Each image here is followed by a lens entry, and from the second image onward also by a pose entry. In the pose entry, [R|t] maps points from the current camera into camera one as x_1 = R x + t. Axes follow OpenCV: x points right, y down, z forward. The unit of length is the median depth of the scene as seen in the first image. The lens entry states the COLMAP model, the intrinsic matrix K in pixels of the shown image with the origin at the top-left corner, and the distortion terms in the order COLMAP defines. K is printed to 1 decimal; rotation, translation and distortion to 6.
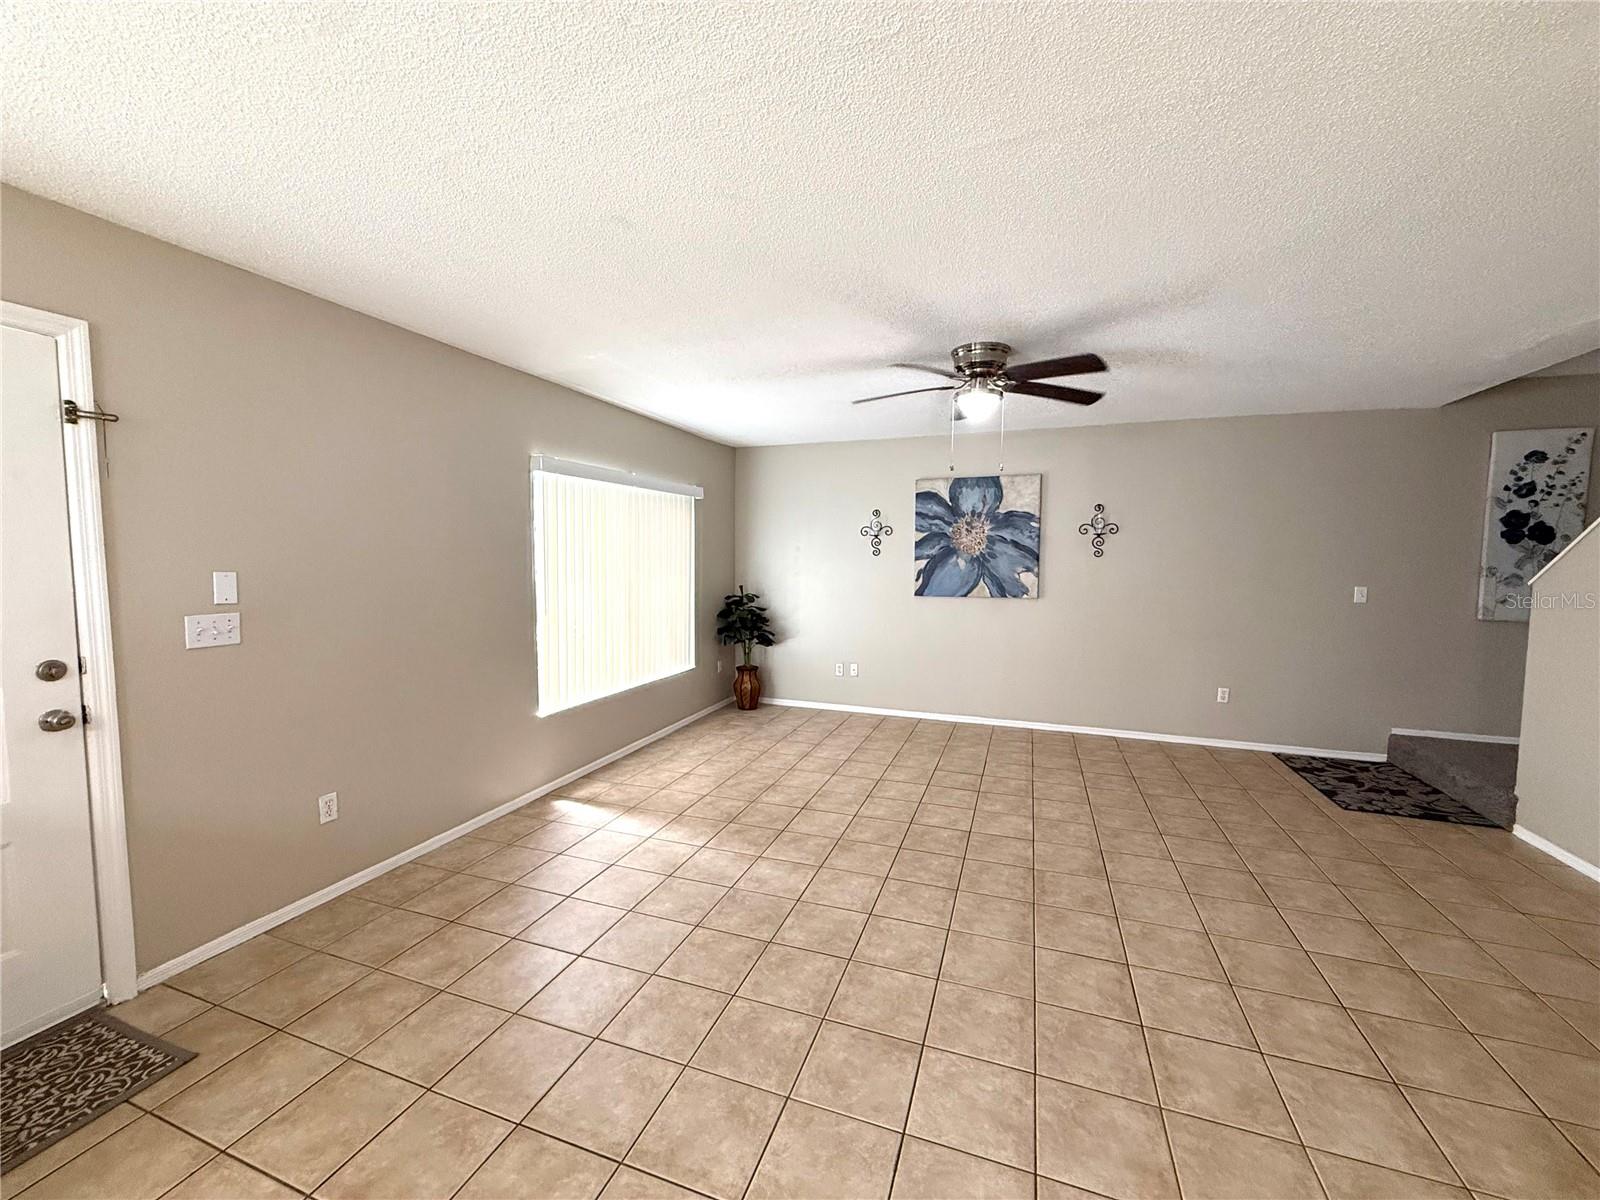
lens RADIAL K [[638.9, 0, 793.6], [0, 638.9, 599.9], [0, 0, 1]] dist [0.001077, 0.000057]
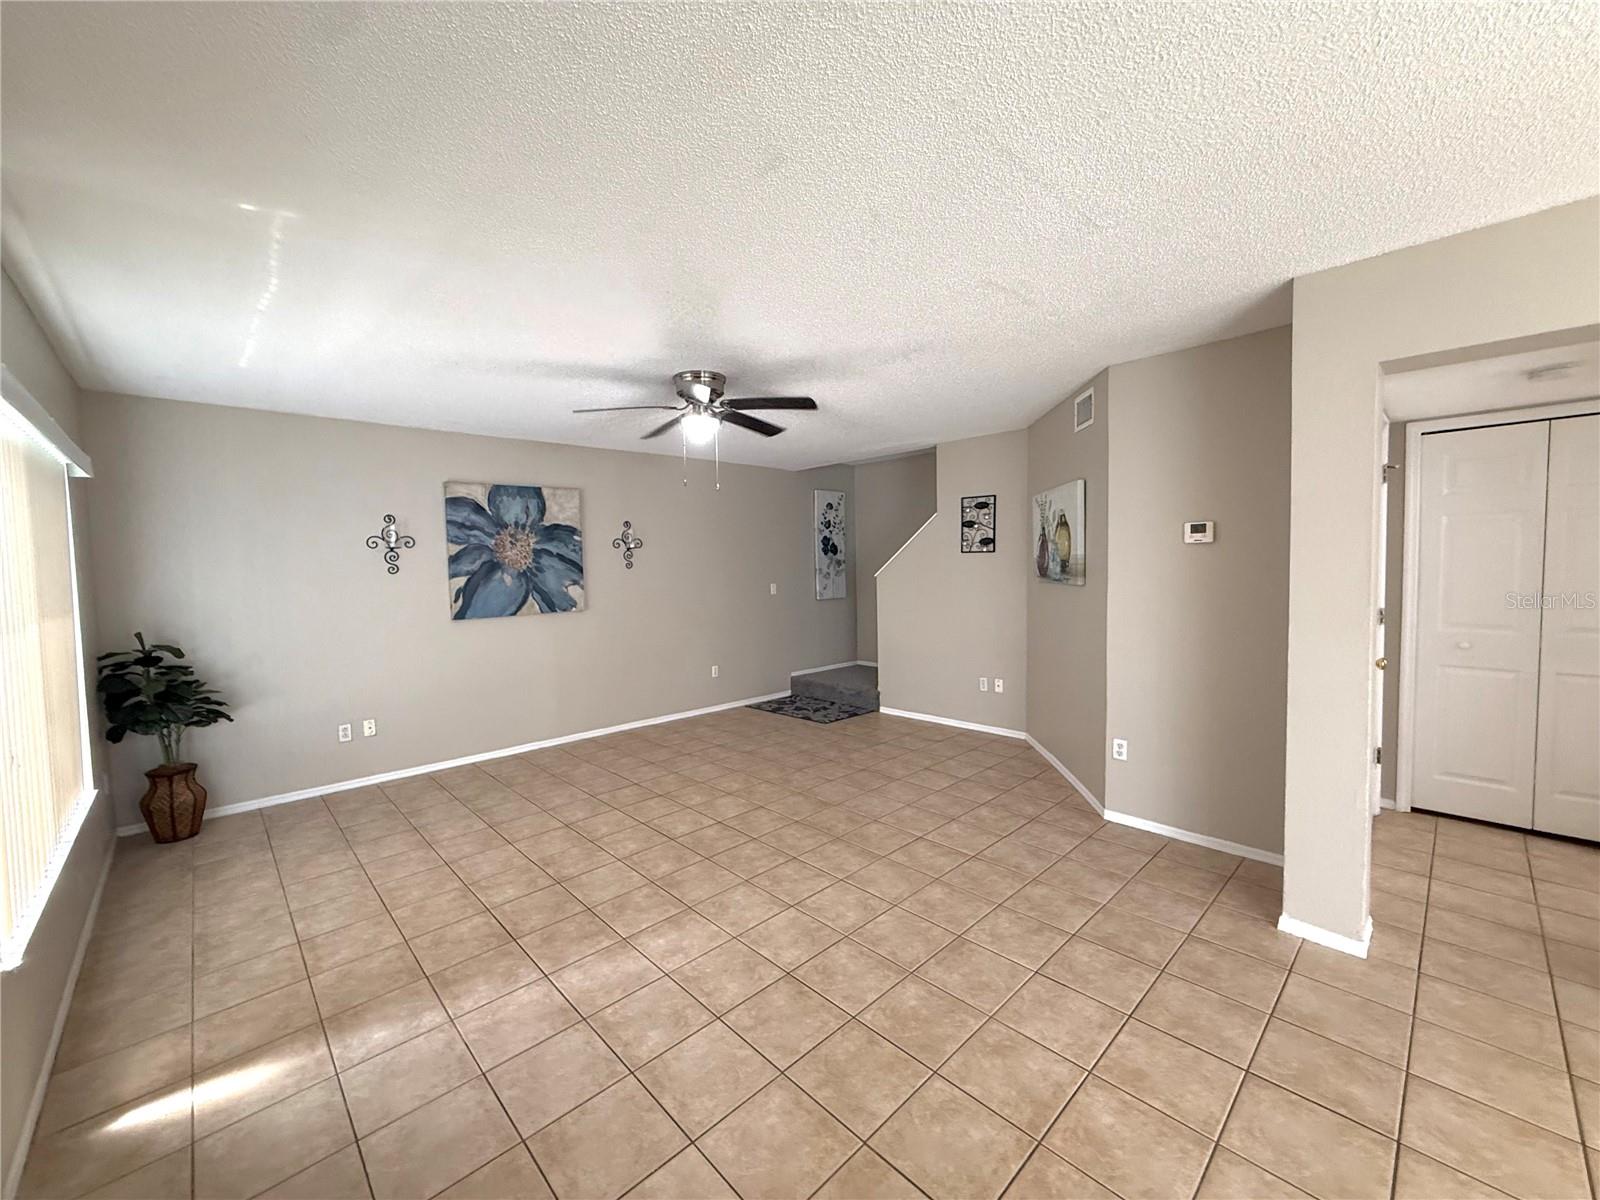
lens RADIAL K [[638.9, 0, 793.6], [0, 638.9, 599.9], [0, 0, 1]] dist [0.001077, 0.000057]
pose [[0.443519, -0.066519, 0.893793, -0.453027], [0.086987, 0.995729, 0.030940, -0.025186], [-0.892034, 0.064025, 0.447410, 0.284250]]
